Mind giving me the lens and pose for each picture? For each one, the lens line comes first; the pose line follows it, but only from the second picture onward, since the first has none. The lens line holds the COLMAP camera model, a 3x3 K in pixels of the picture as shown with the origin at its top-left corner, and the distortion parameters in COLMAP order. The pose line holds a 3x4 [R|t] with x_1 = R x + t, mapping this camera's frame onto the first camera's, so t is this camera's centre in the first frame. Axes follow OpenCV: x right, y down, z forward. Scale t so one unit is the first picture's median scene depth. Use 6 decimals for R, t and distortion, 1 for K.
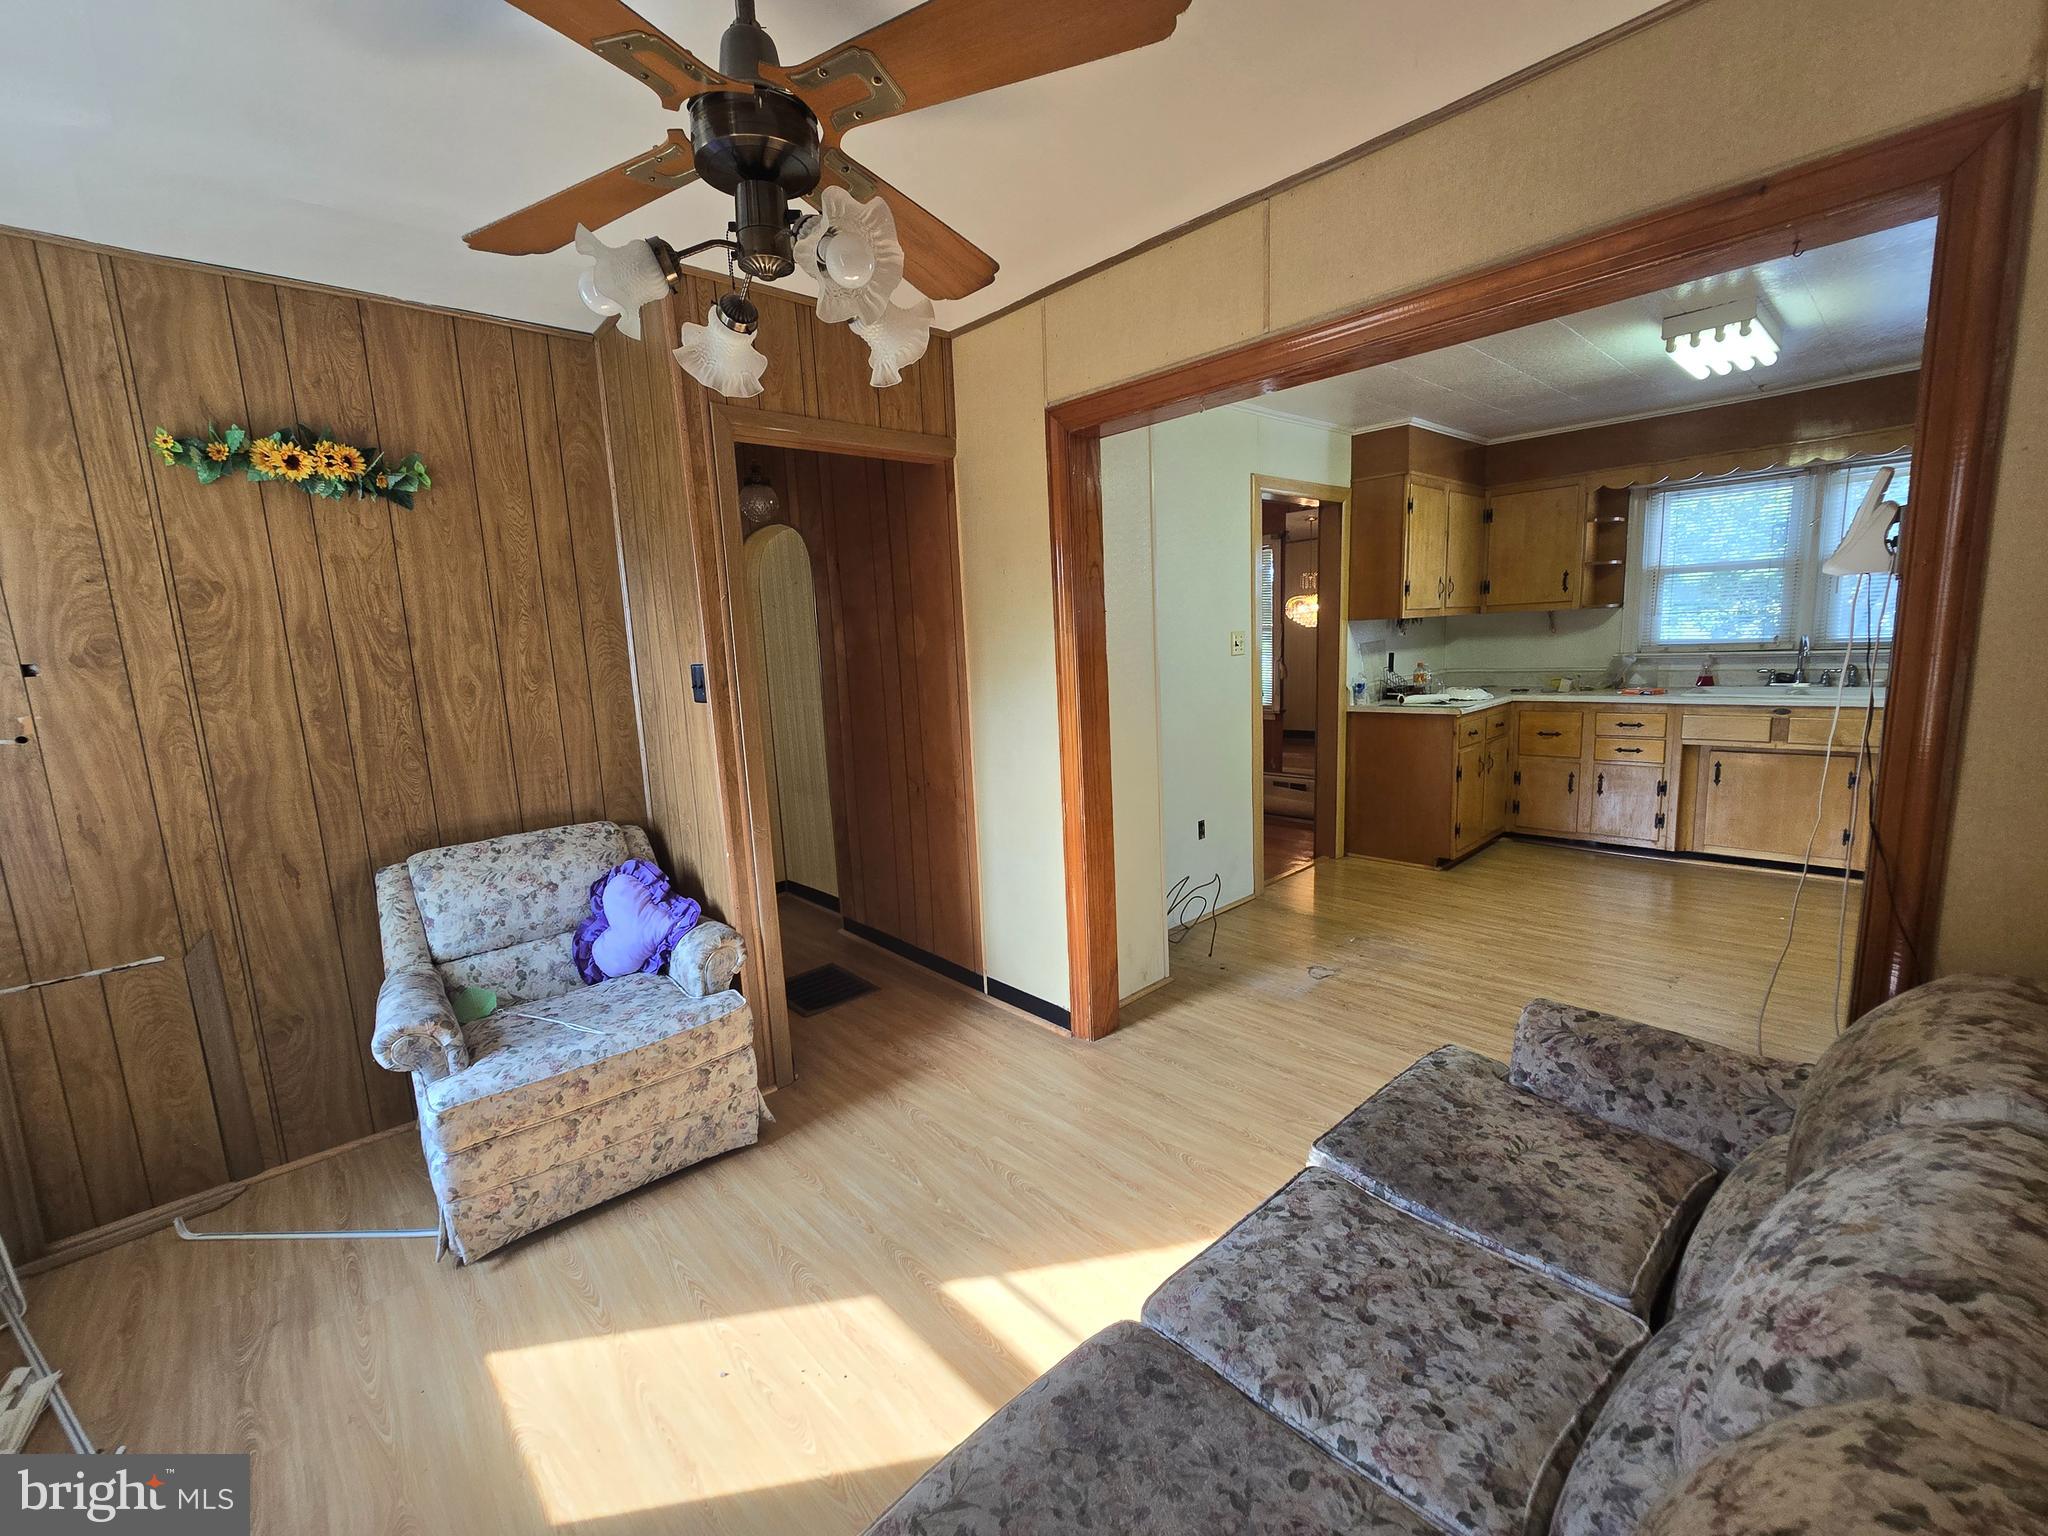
lens RADIAL K [[834.0, 0, 1019.9], [0, 834.0, 763.4], [0, 0, 1]] dist [0.000429, 0.000009]
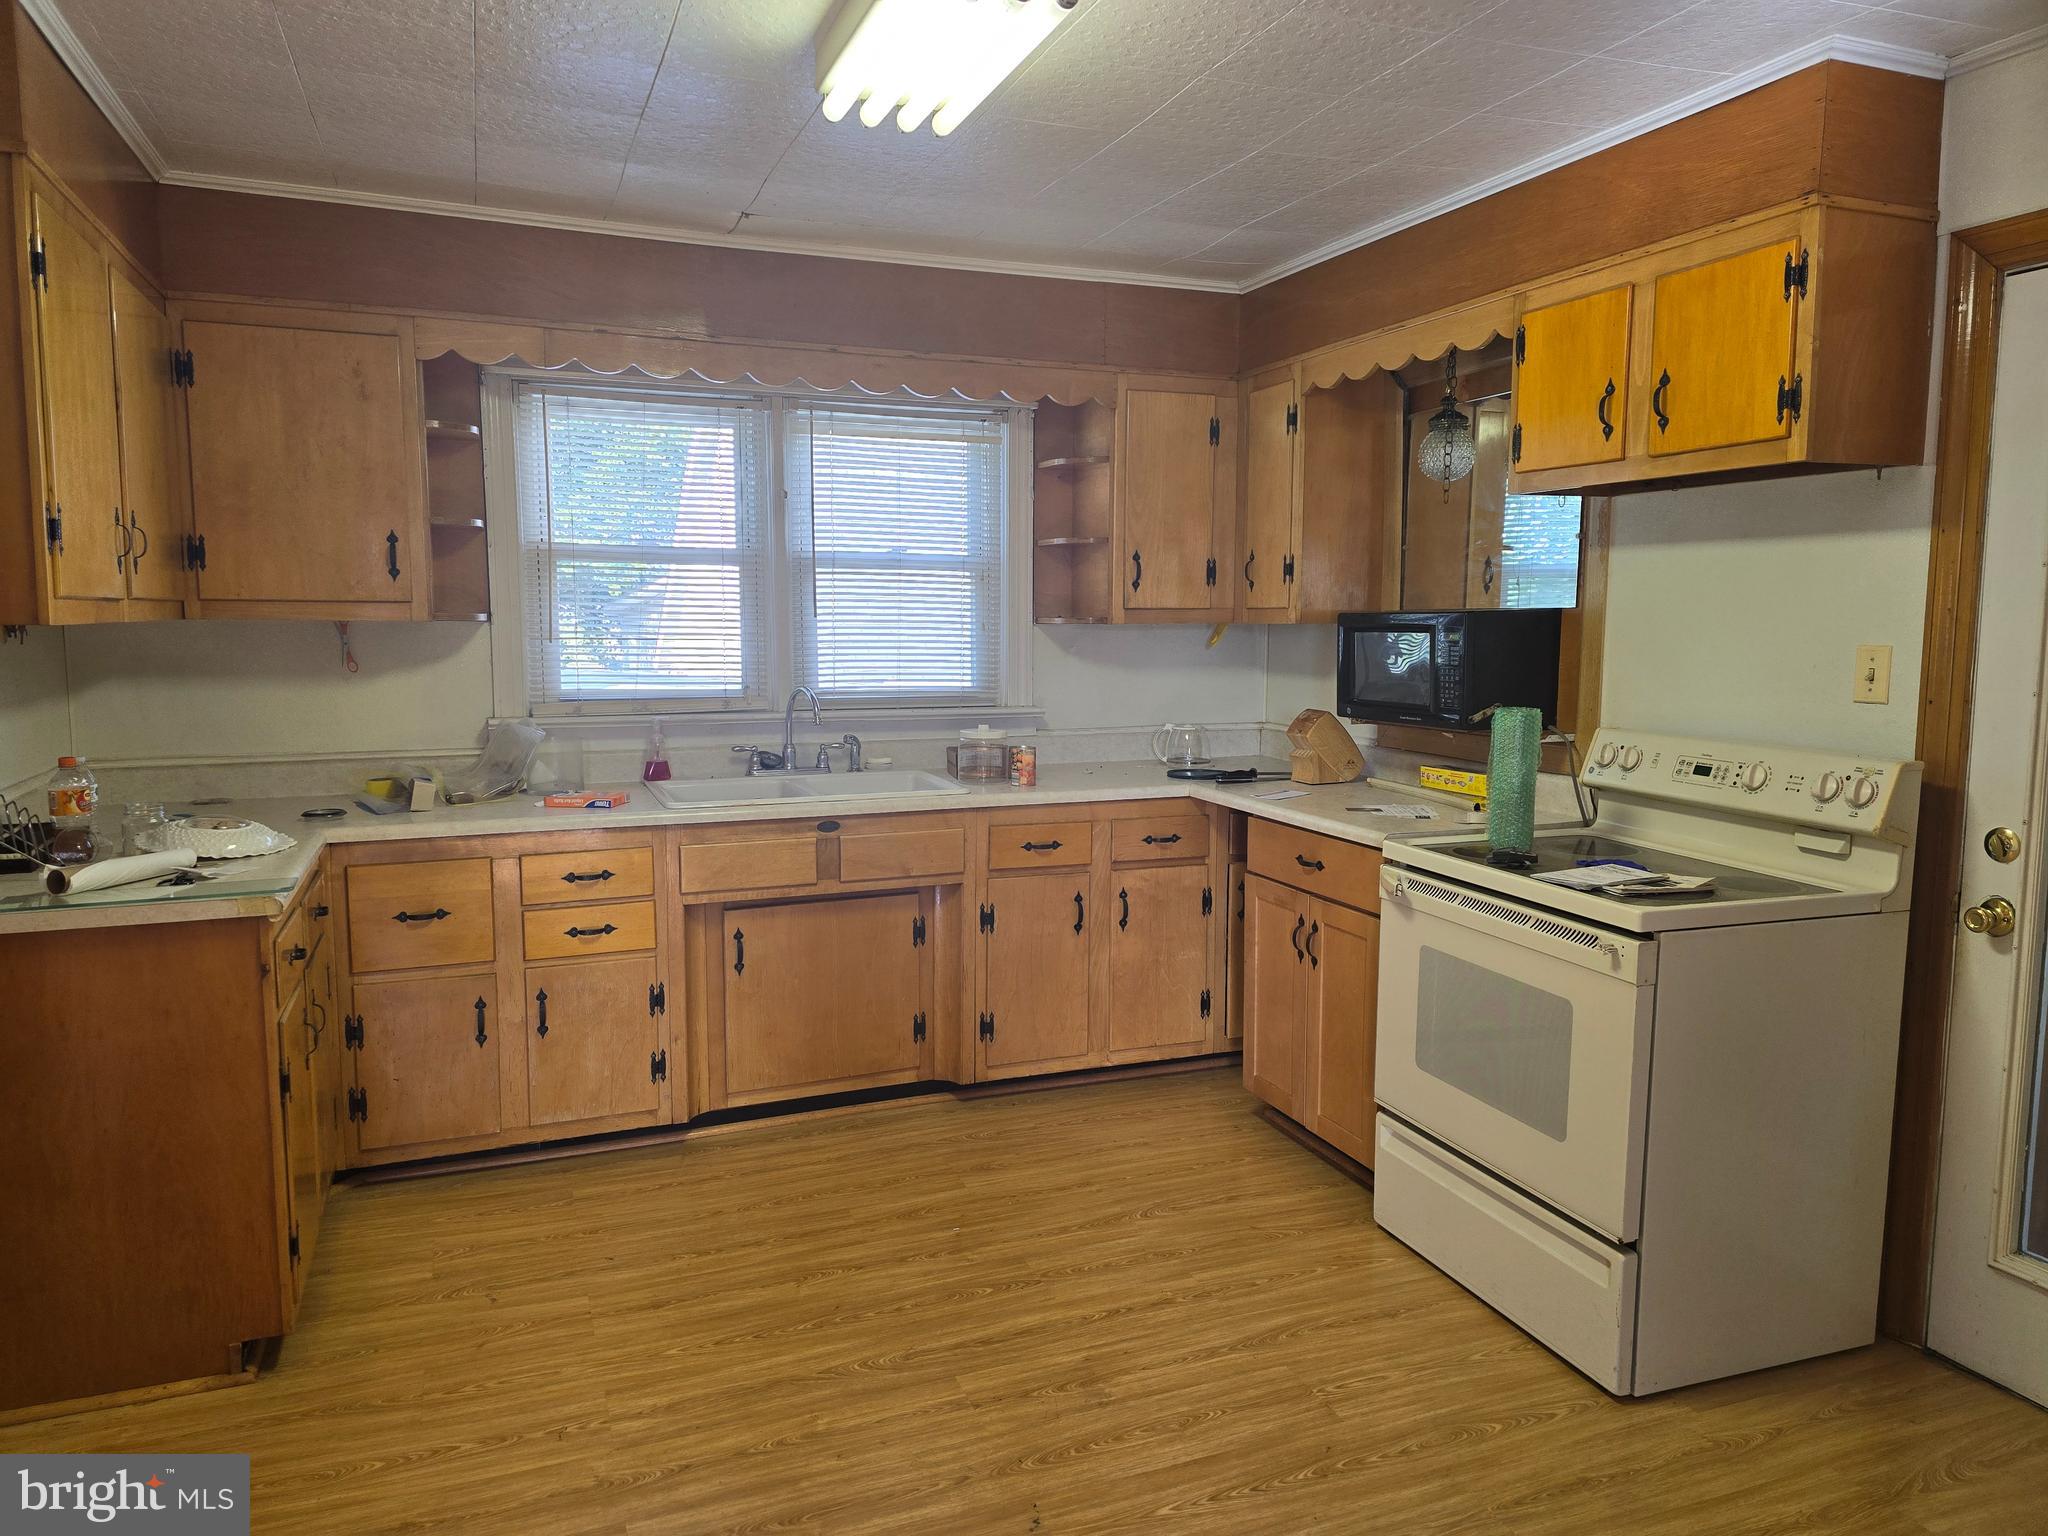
lens RADIAL K [[1380.5, 0, 1022.6], [0, 1380.5, 763.3], [0, 0, 1]] dist [0.042464, -0.036823]
pose [[0.364193, -0.049783, 0.929992, 0.103339], [0.121844, 0.992535, 0.005415, -0.078187], [-0.923319, 0.111341, 0.367540, 0.462389]]
